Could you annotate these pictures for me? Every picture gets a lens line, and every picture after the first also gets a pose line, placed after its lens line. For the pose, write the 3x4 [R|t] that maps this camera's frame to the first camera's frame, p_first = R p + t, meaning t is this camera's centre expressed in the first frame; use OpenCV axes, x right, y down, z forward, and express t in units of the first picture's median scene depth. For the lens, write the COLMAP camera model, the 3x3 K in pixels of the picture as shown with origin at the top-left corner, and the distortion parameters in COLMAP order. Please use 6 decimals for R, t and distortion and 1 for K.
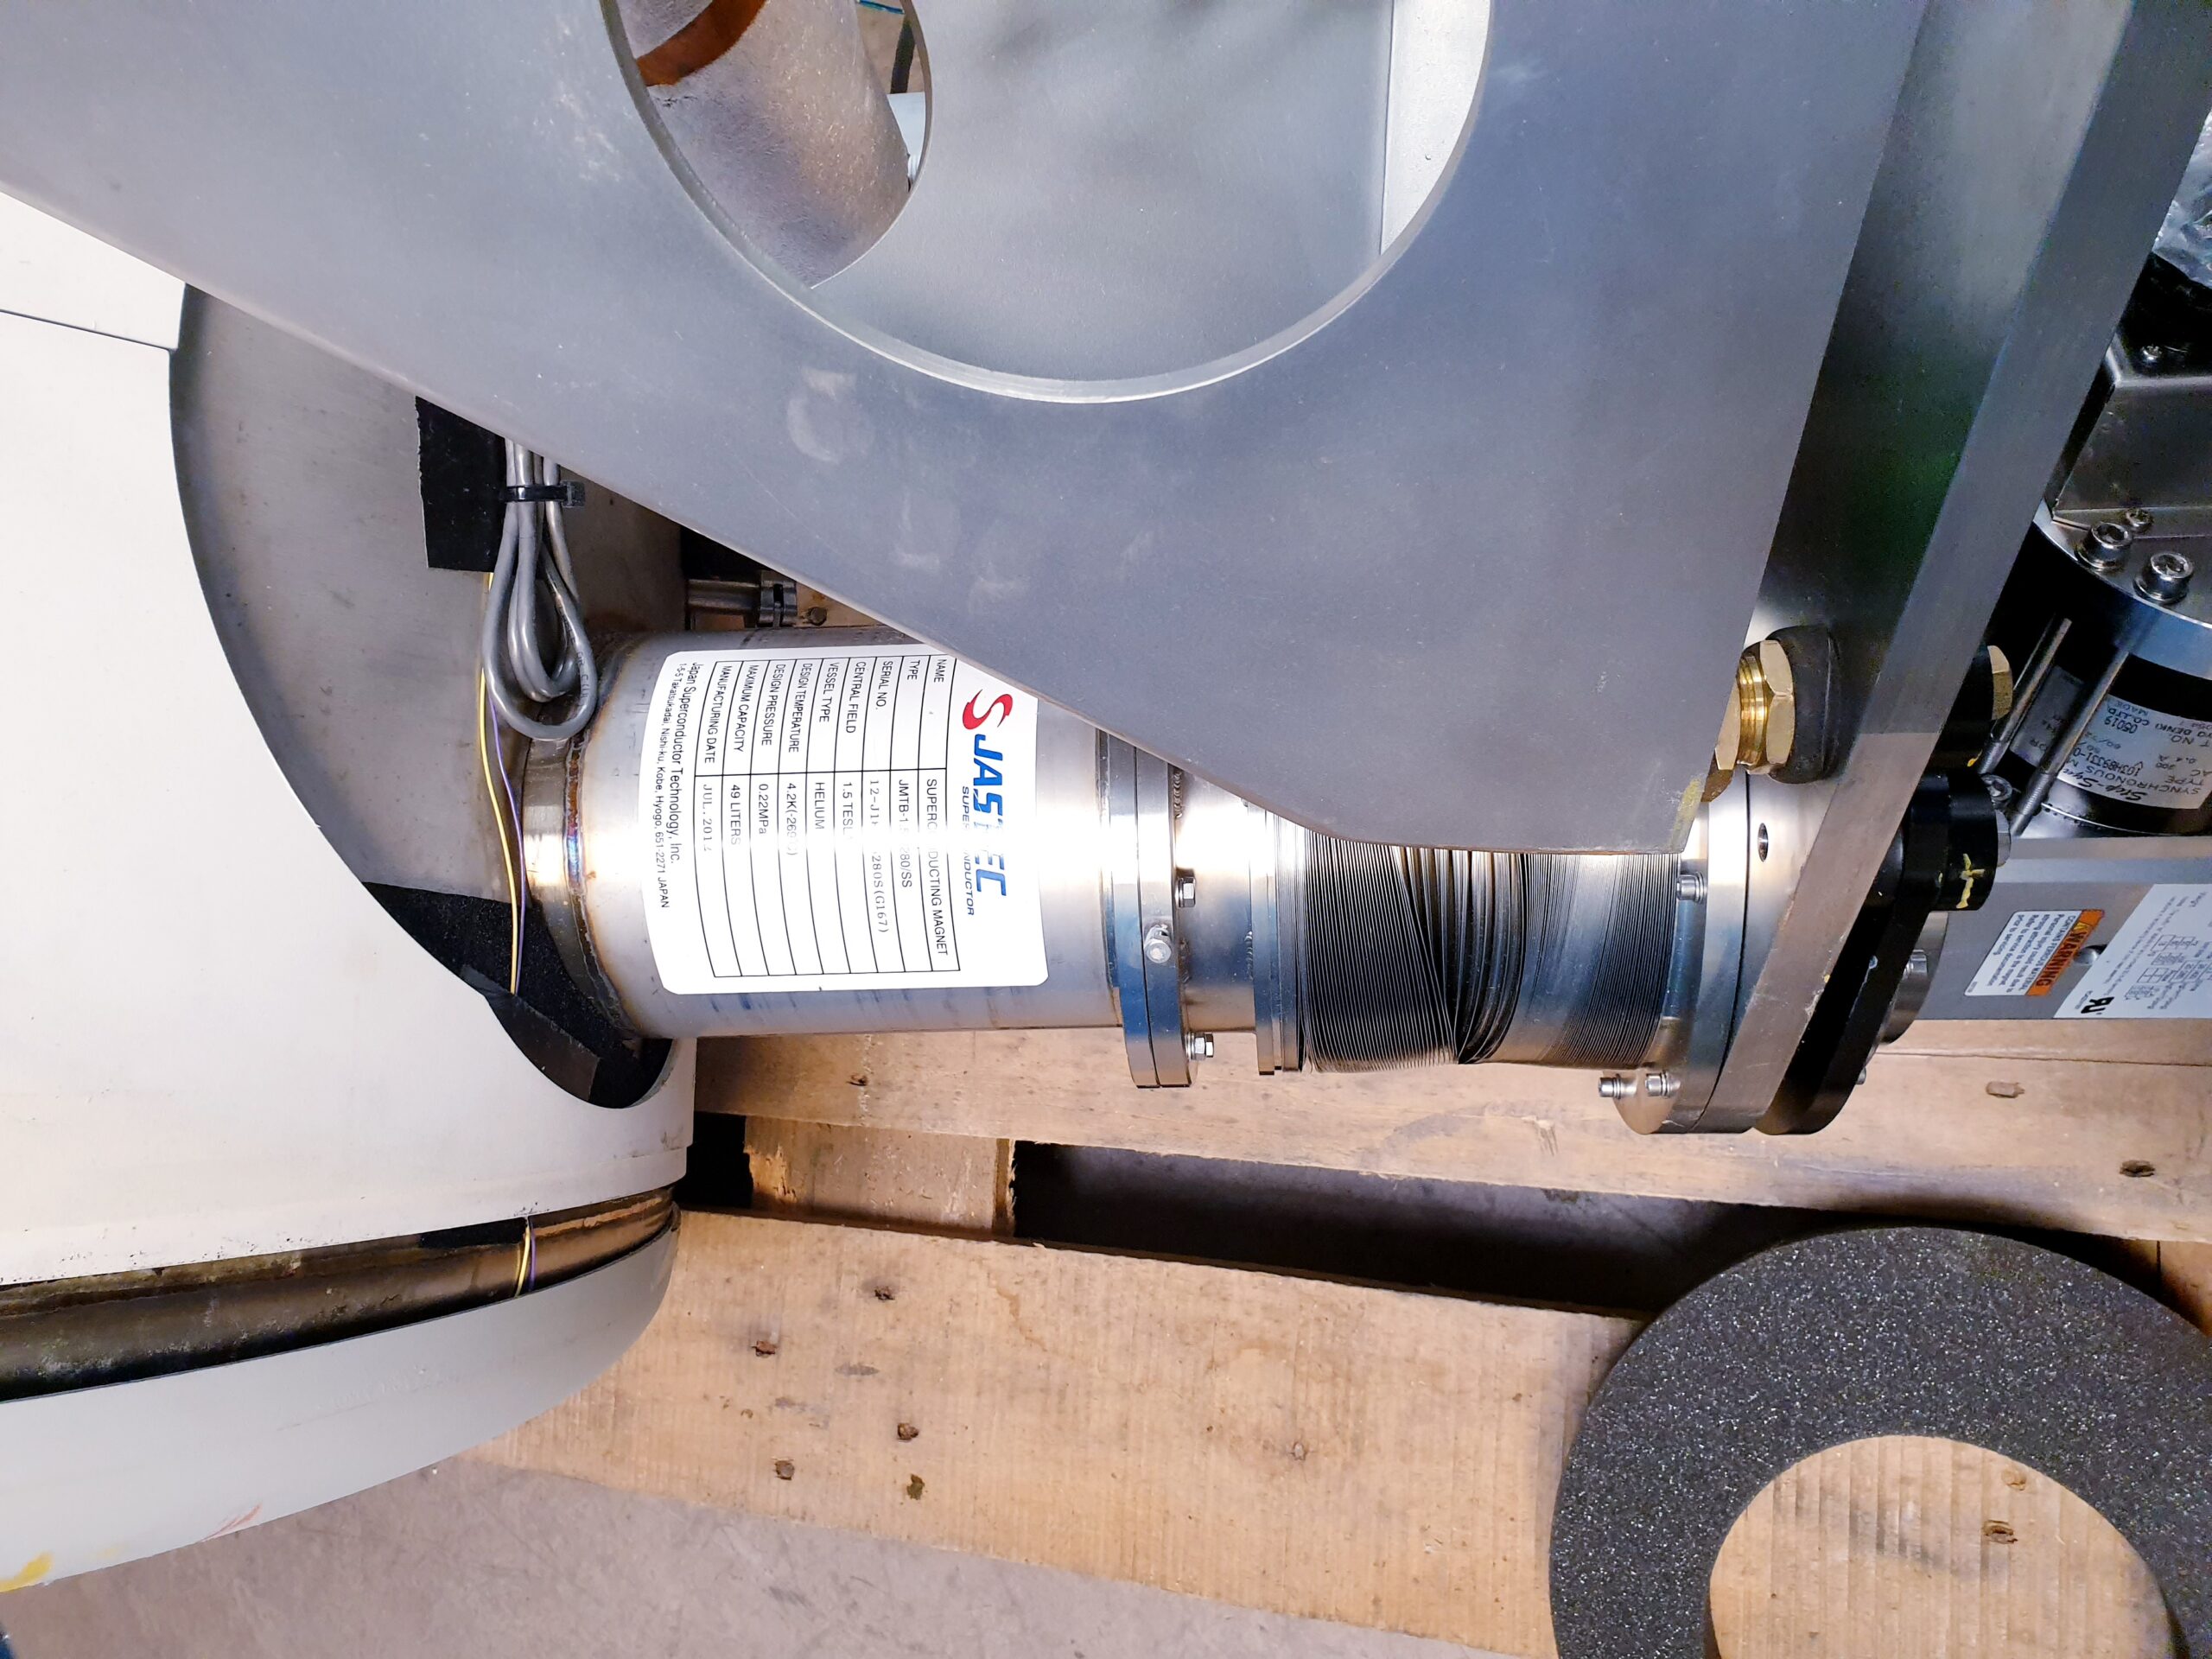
lens RADIAL K [[1735.1, 0, 1071.8], [0, 1735.1, 840.7], [0, 0, 1]] dist [-0.006487, 0.011013]
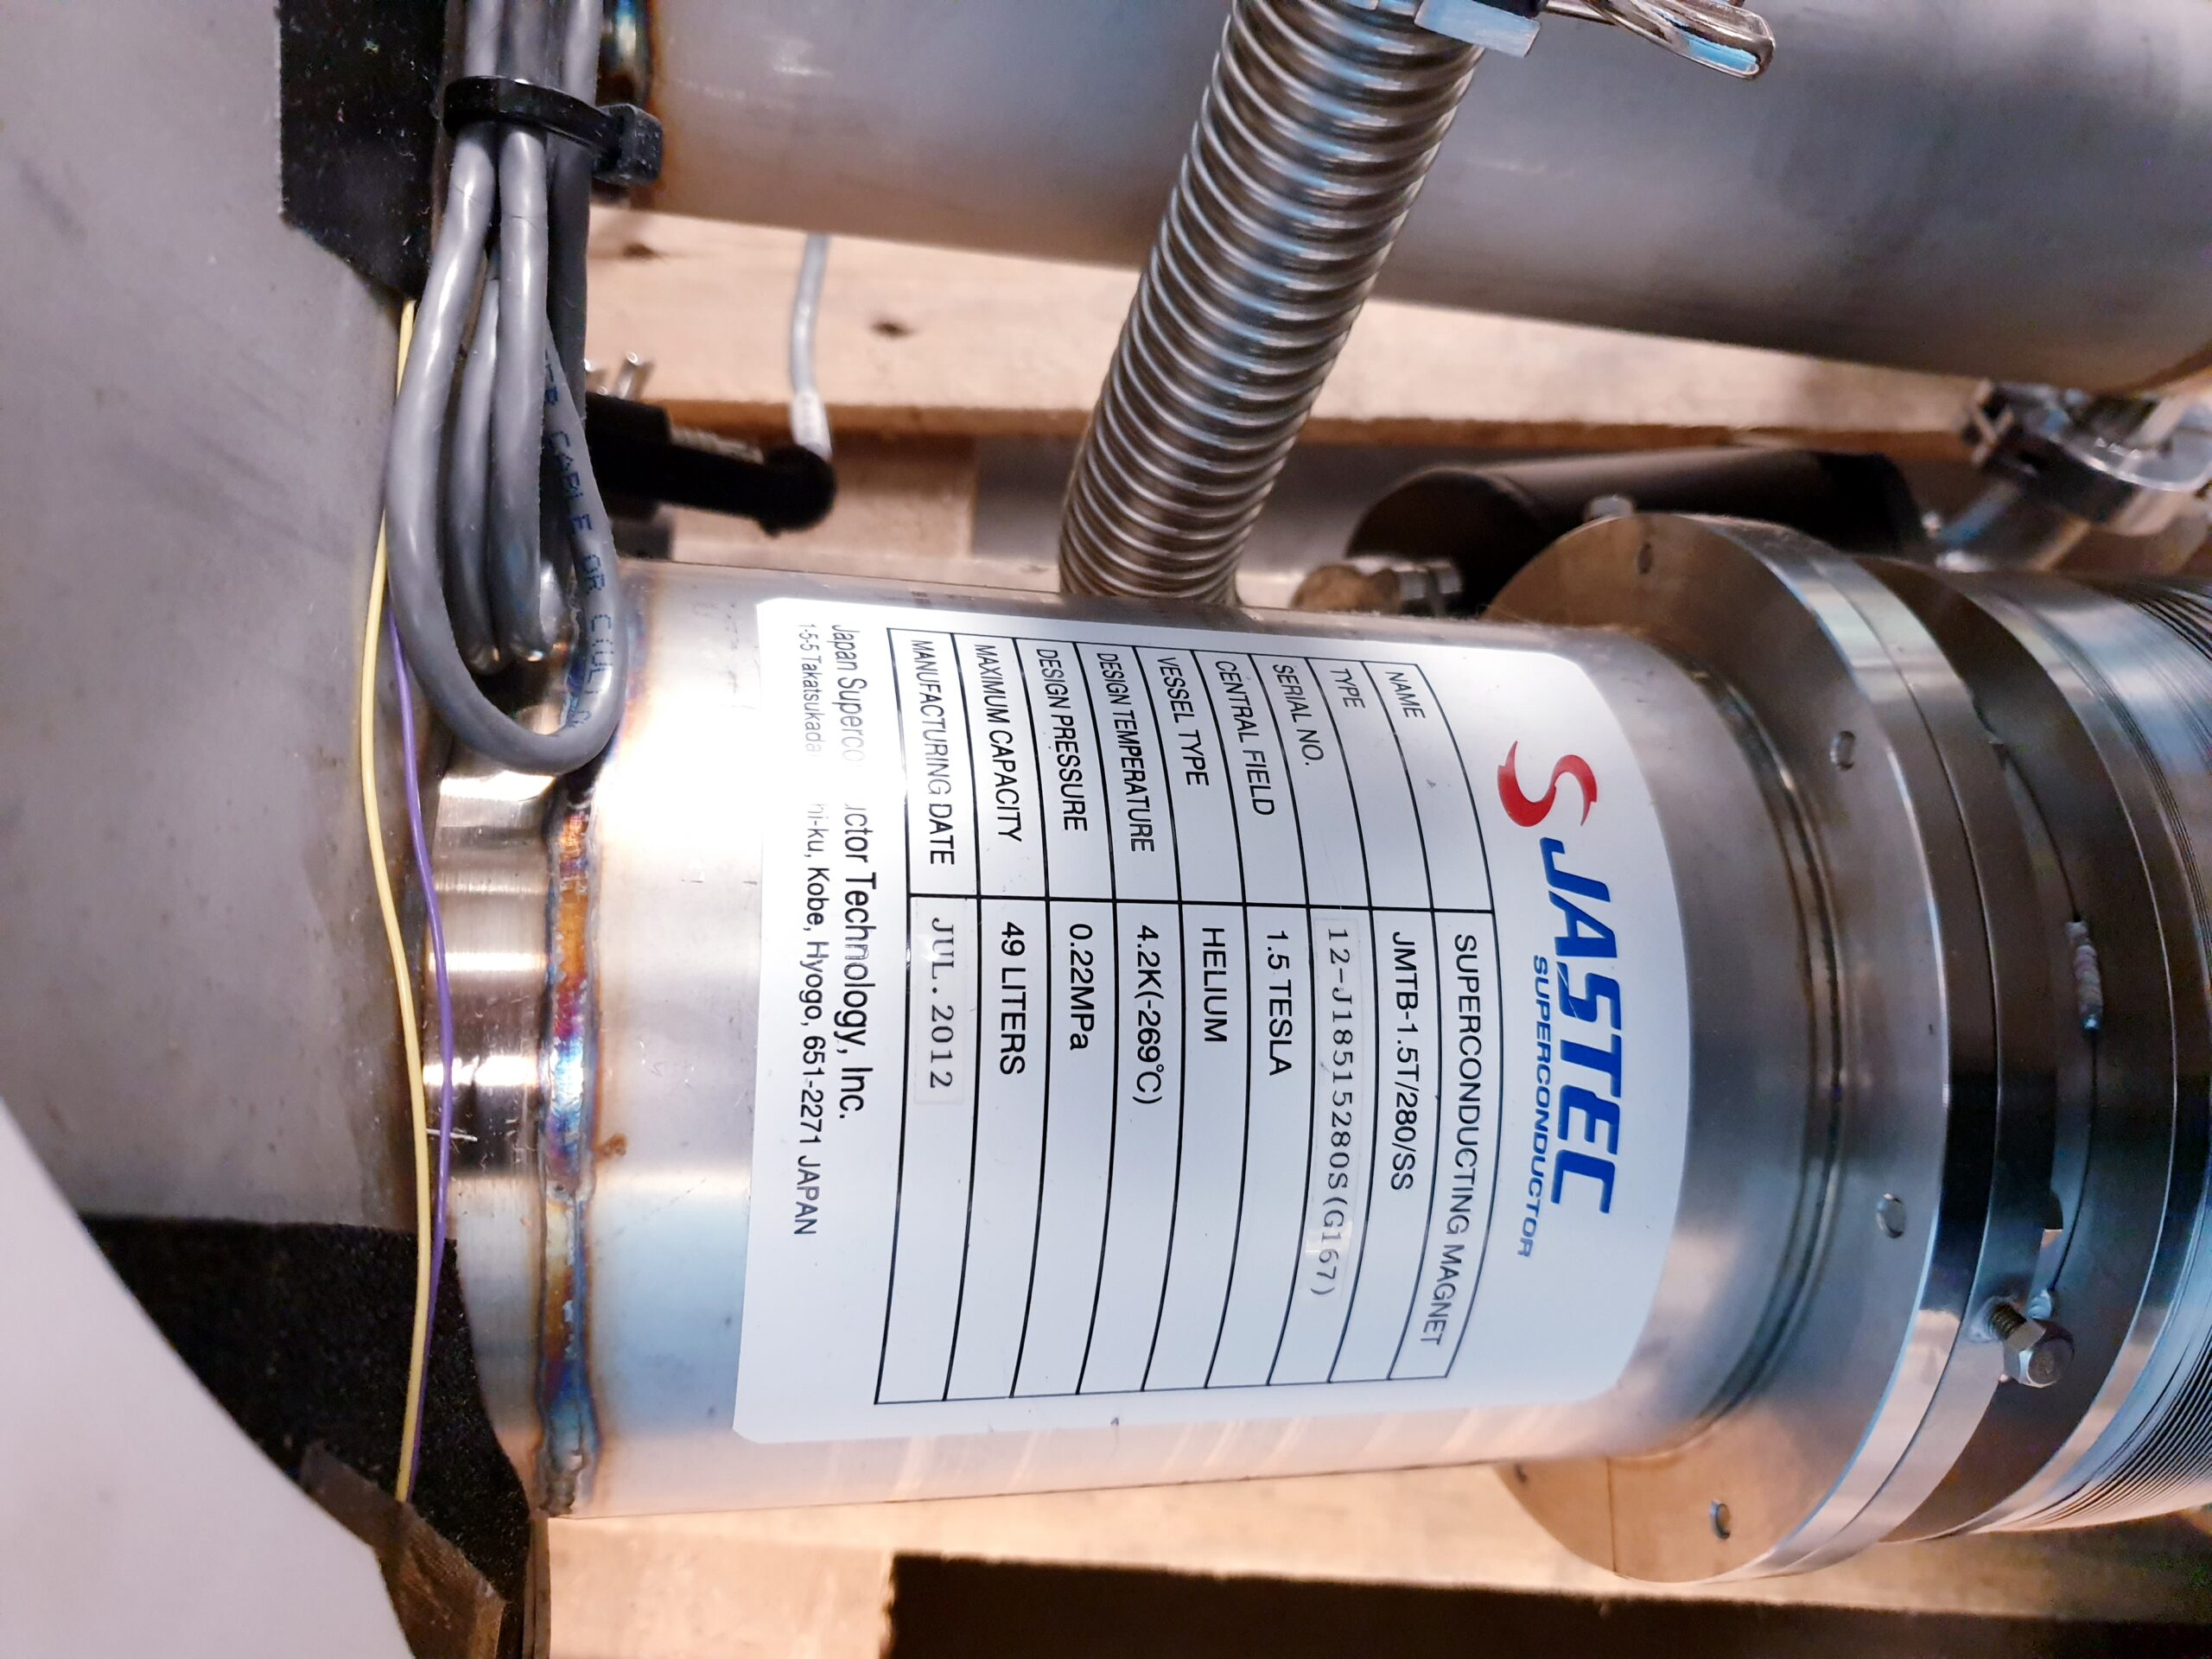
lens RADIAL K [[1855.9, 0, 1103.8], [0, 1855.9, 826.7], [0, 0, 1]] dist [0.299114, -0.953266]
pose [[0.939989, 0.070092, 0.333928, -0.320627], [-0.039573, 0.994464, -0.097343, -0.013197], [-0.338902, 0.078287, 0.937559, 0.588432]]
